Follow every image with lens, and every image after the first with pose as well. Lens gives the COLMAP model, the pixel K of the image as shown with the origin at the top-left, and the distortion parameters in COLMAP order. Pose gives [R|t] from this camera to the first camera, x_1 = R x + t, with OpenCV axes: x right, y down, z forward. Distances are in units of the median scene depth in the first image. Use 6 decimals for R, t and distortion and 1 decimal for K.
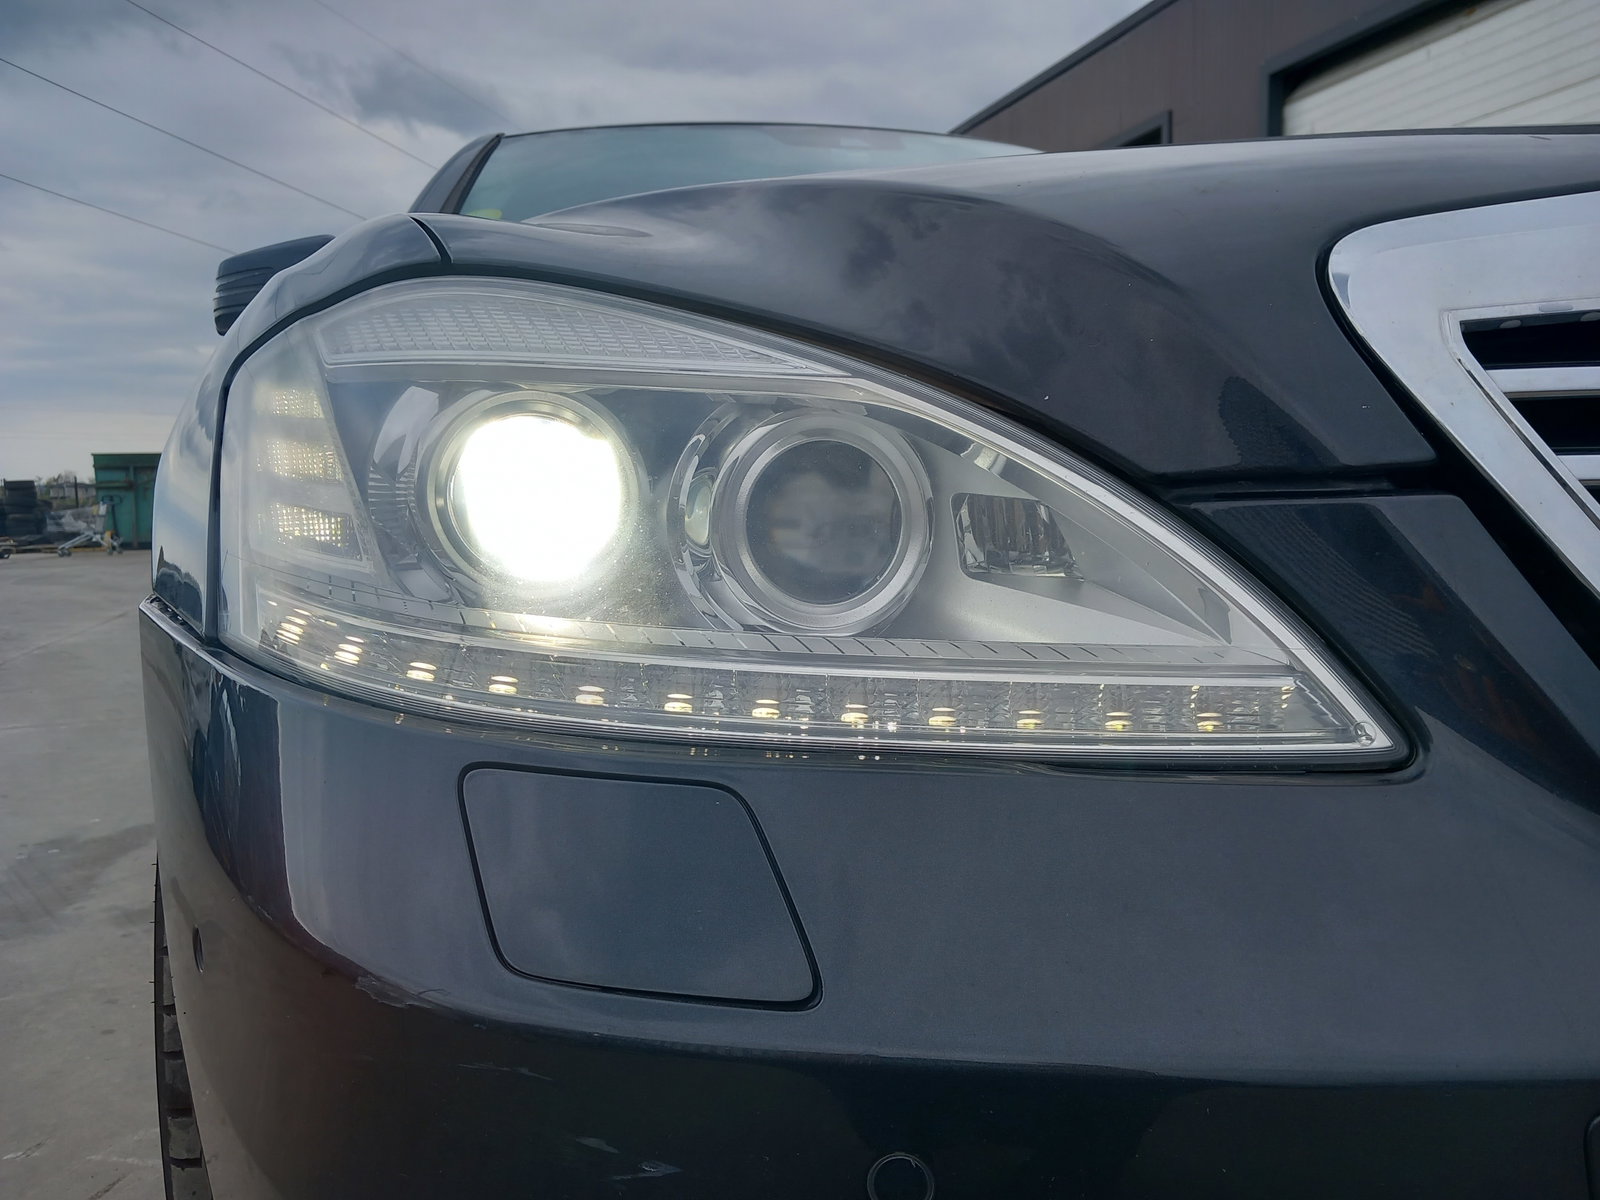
lens RADIAL K [[1238.7, 0, 806.8], [0, 1238.7, 600.1], [0, 0, 1]] dist [0.043348, -0.041795]
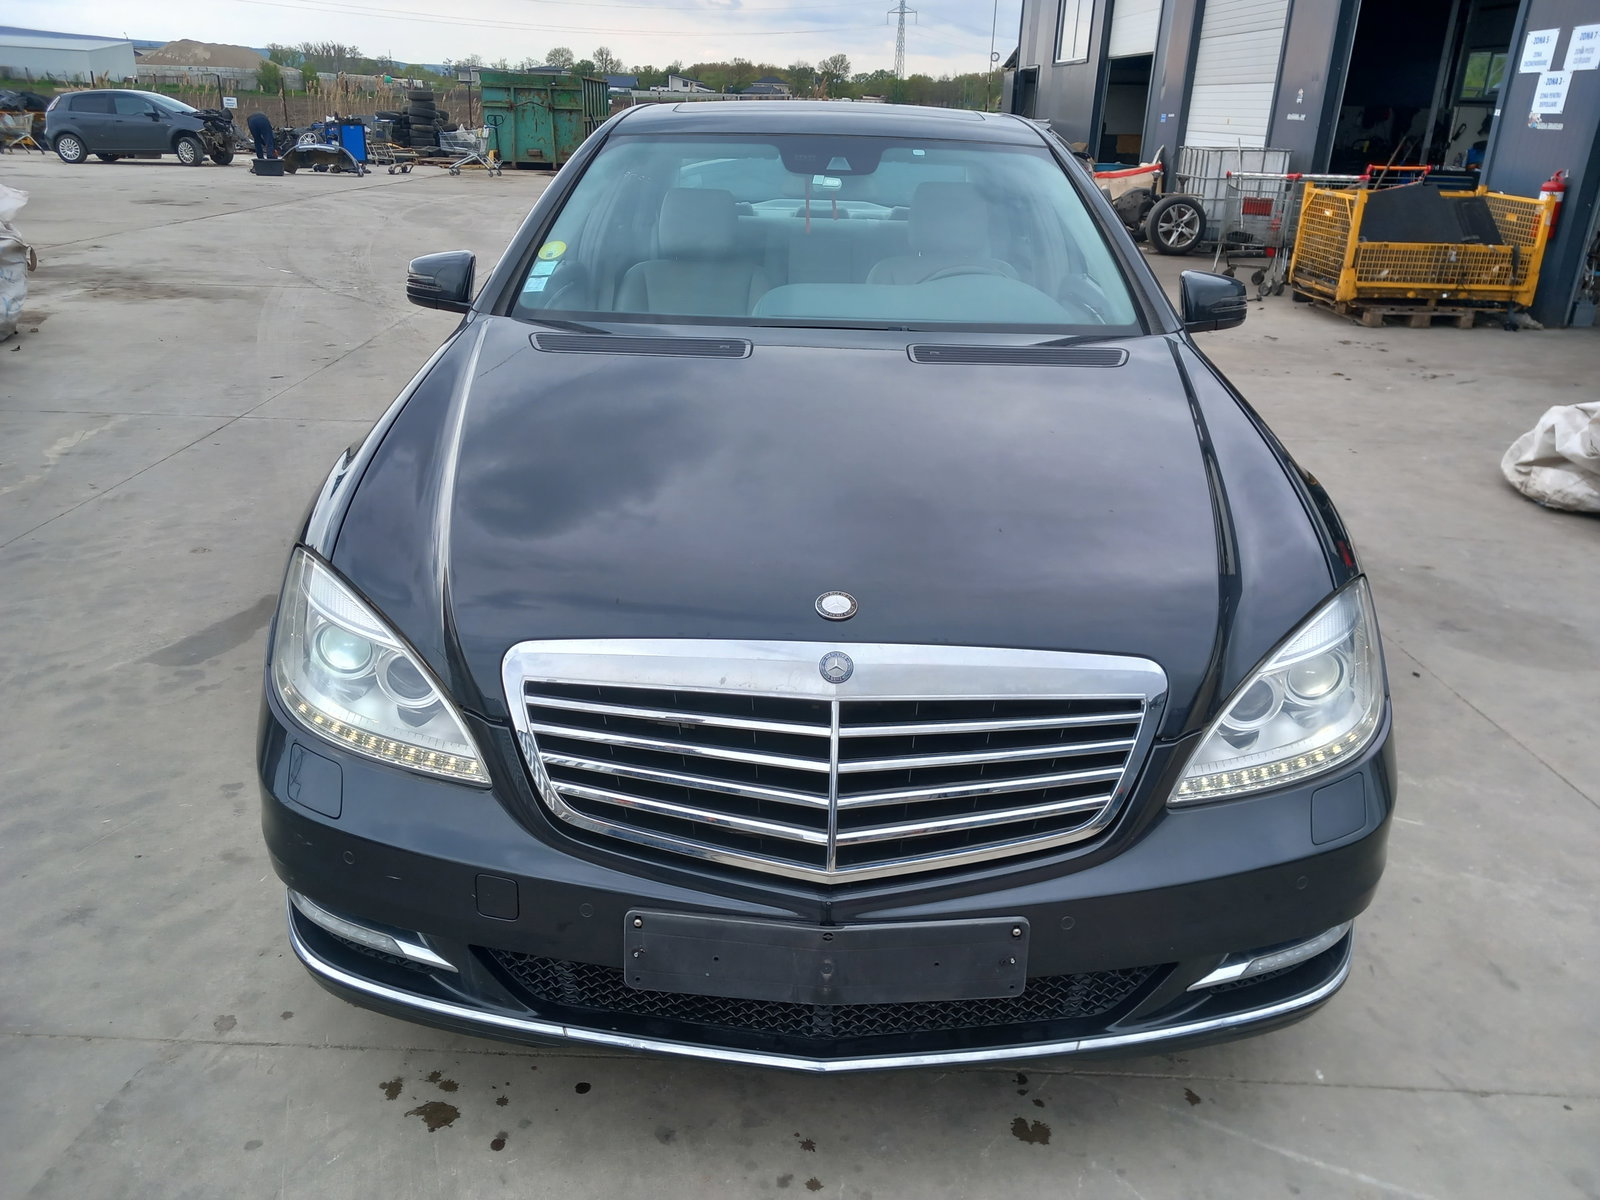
lens RADIAL K [[1238.7, 0, 803.9], [0, 1238.7, 605.2], [0, 0, 1]] dist [0.043348, -0.041795]
pose [[0.955987, 0.169210, -0.239703, 0.117945], [-0.096396, 0.952735, 0.288103, -0.086372], [0.277123, -0.252316, 0.927113, -0.116426]]
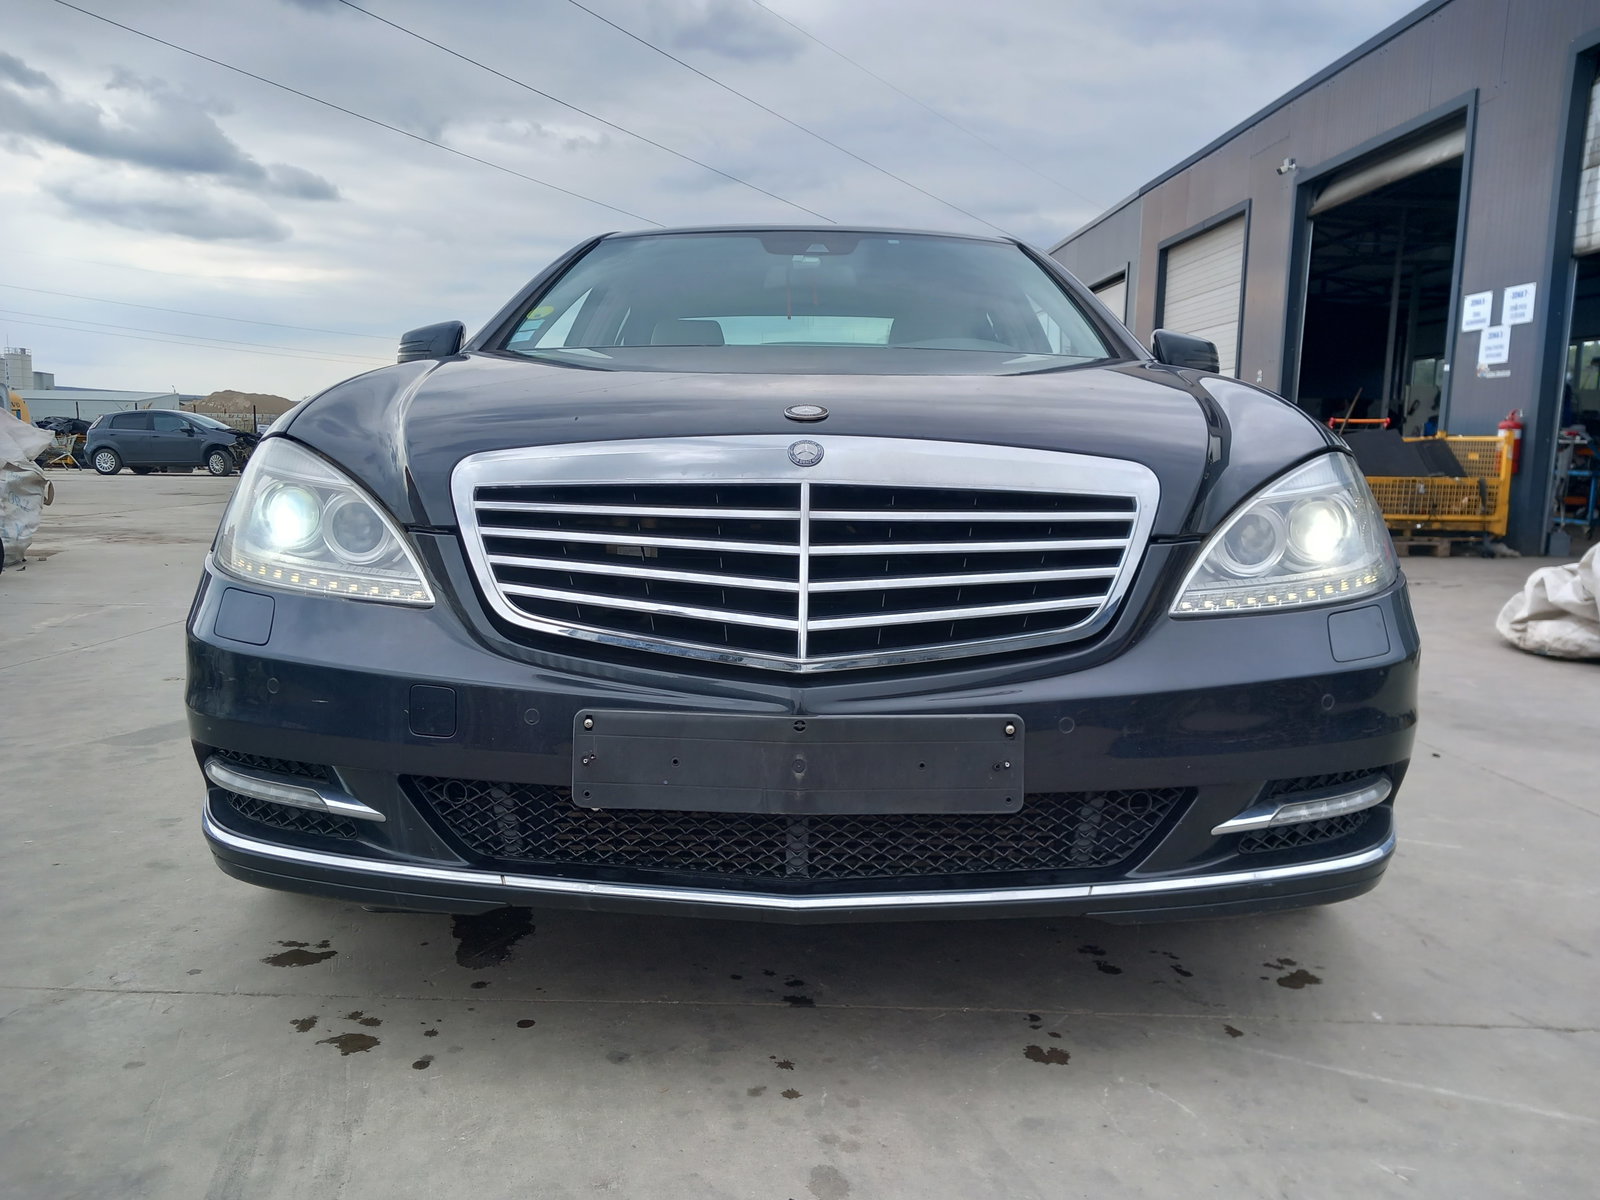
lens RADIAL K [[1238.7, 0, 802.4], [0, 1238.7, 600.4], [0, 0, 1]] dist [0.043348, -0.041795]
pose [[0.957406, 0.092404, -0.273561, 0.129761], [-0.083406, 0.995528, 0.044366, -0.007687], [0.276438, -0.019660, 0.960831, -0.114342]]
